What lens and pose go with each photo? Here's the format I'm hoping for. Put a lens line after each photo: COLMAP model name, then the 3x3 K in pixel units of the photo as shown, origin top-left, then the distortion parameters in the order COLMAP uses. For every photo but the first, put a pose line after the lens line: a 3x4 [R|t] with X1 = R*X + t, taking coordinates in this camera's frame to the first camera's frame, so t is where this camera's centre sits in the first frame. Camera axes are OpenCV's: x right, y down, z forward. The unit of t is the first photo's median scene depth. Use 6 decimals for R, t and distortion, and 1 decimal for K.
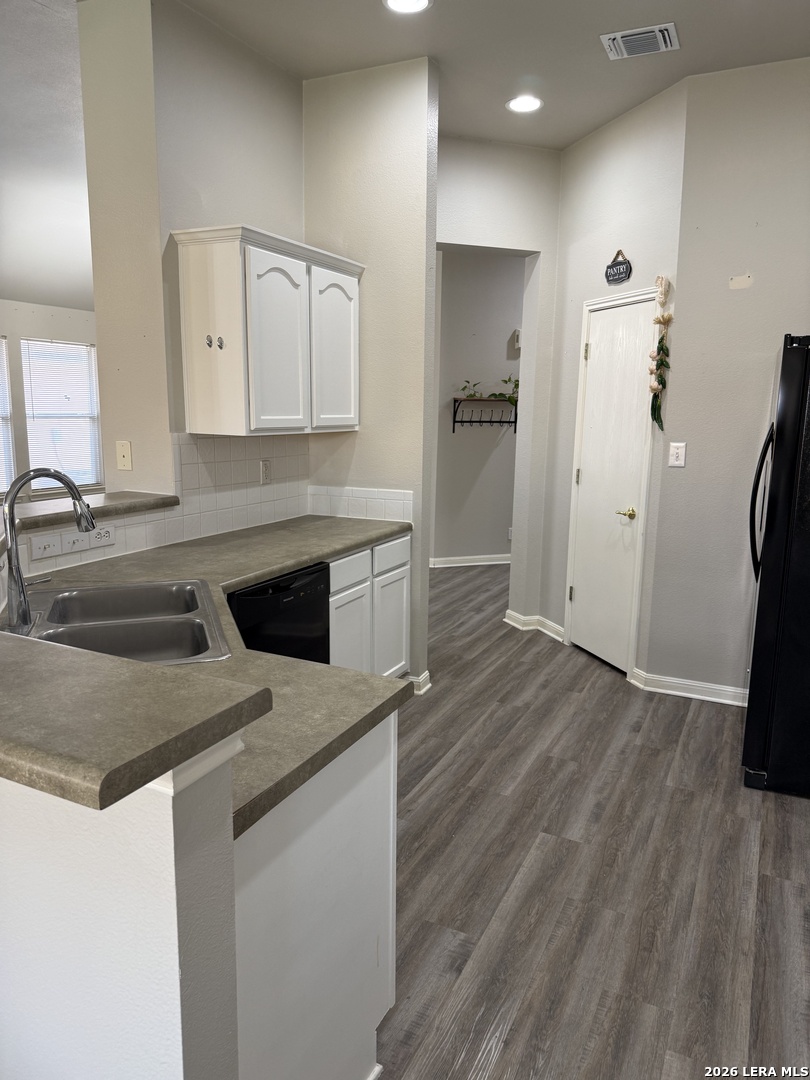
lens RADIAL K [[757.9, 0, 408.6], [0, 757.9, 546.1], [0, 0, 1]] dist [0.068672, -0.102839]
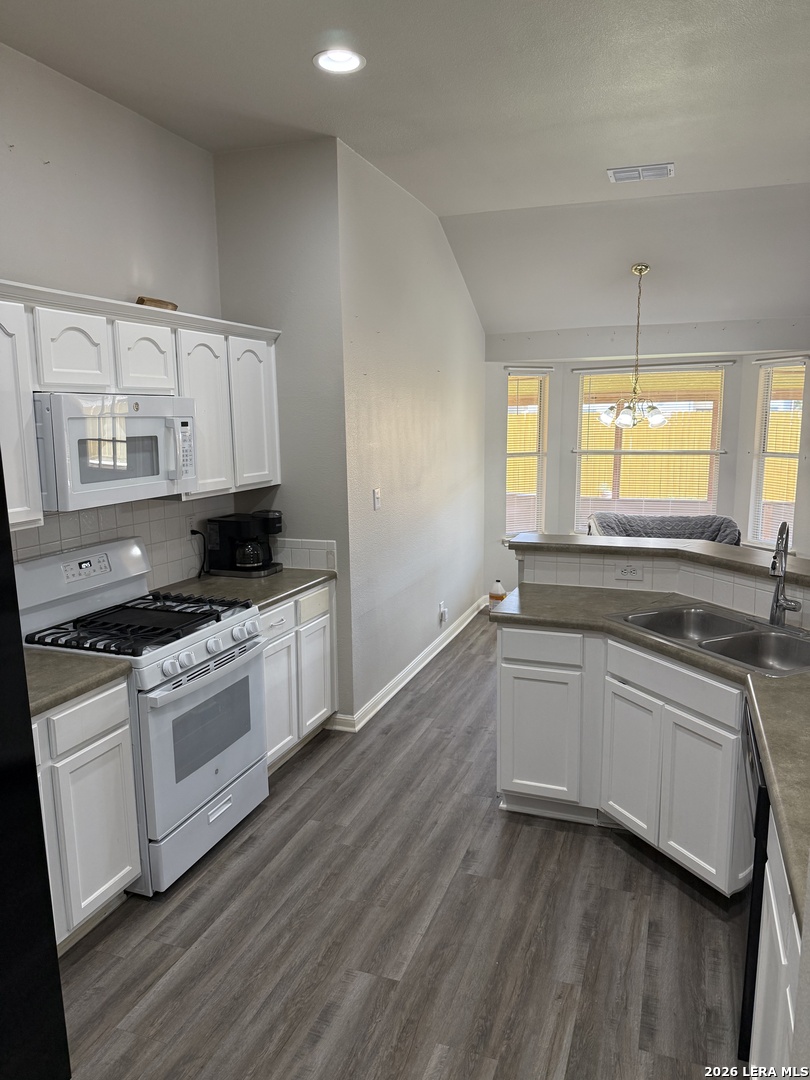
lens RADIAL K [[757.9, 0, 418.3], [0, 757.9, 548.0], [0, 0, 1]] dist [0.068672, -0.102839]
pose [[-0.993457, 0.015854, -0.113103, 0.197356], [-0.024164, 0.938720, 0.343833, -0.312412], [0.111623, 0.344316, -0.932195, 1.339535]]
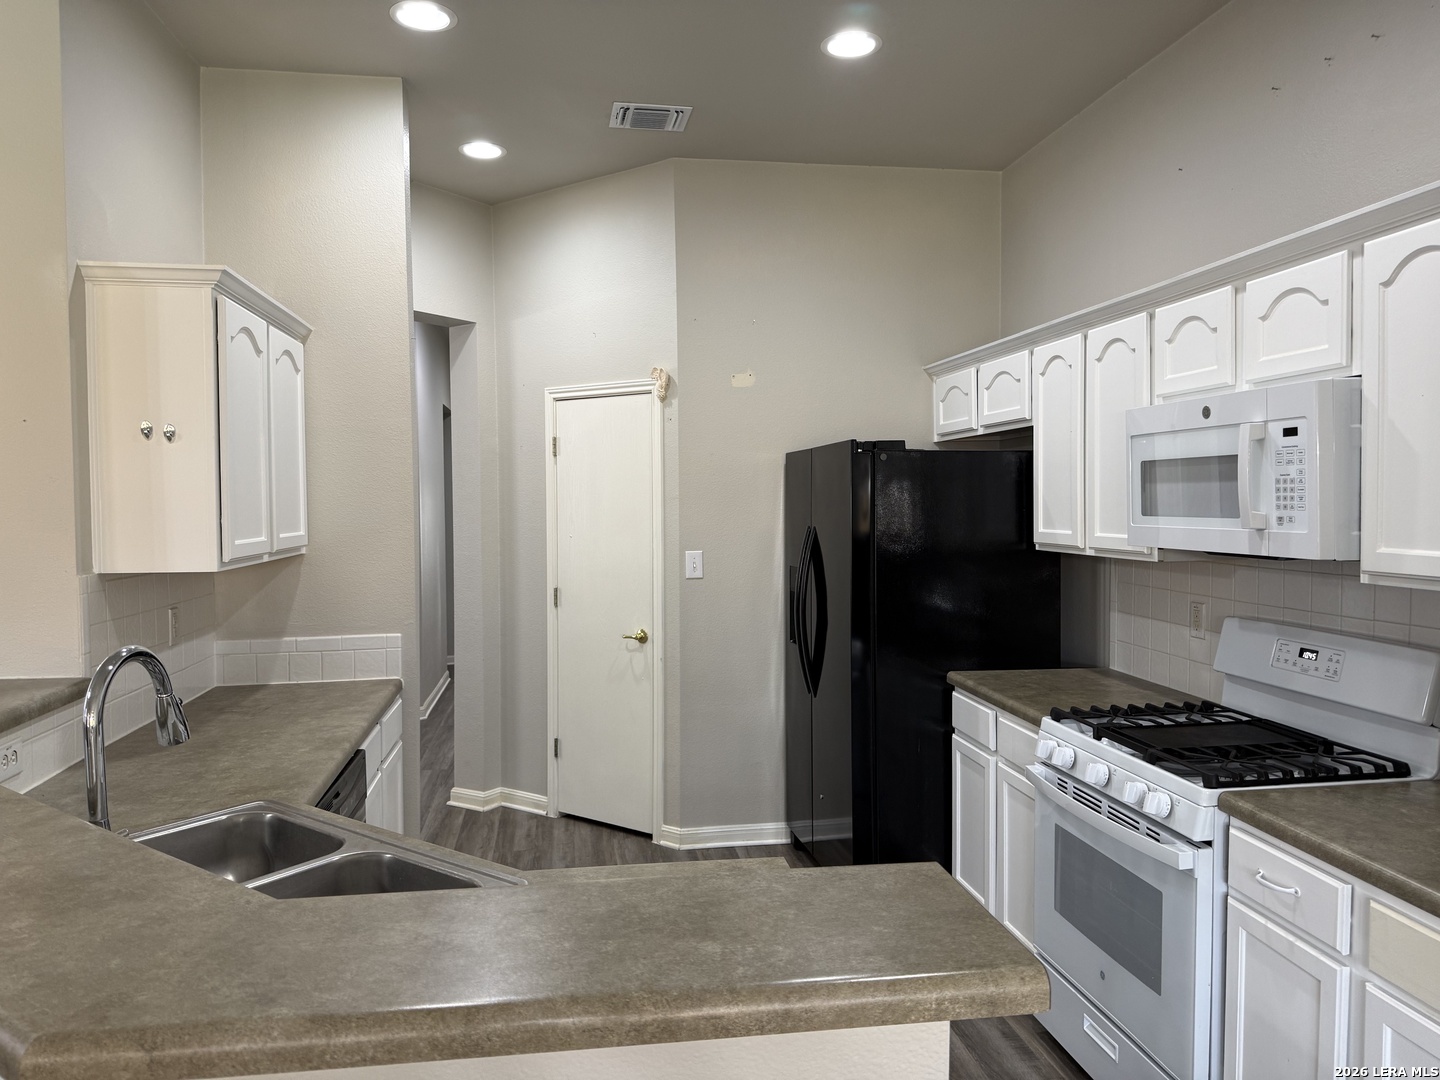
lens RADIAL K [[1010.6, 0, 723.1], [0, 1010.6, 542.6], [0, 0, 1]] dist [0.068672, -0.102839]
pose [[0.817743, -0.039993, 0.574192, -0.330954], [0.119902, 0.987534, -0.101976, -0.026904], [-0.562956, 0.152237, 0.812345, 0.043168]]
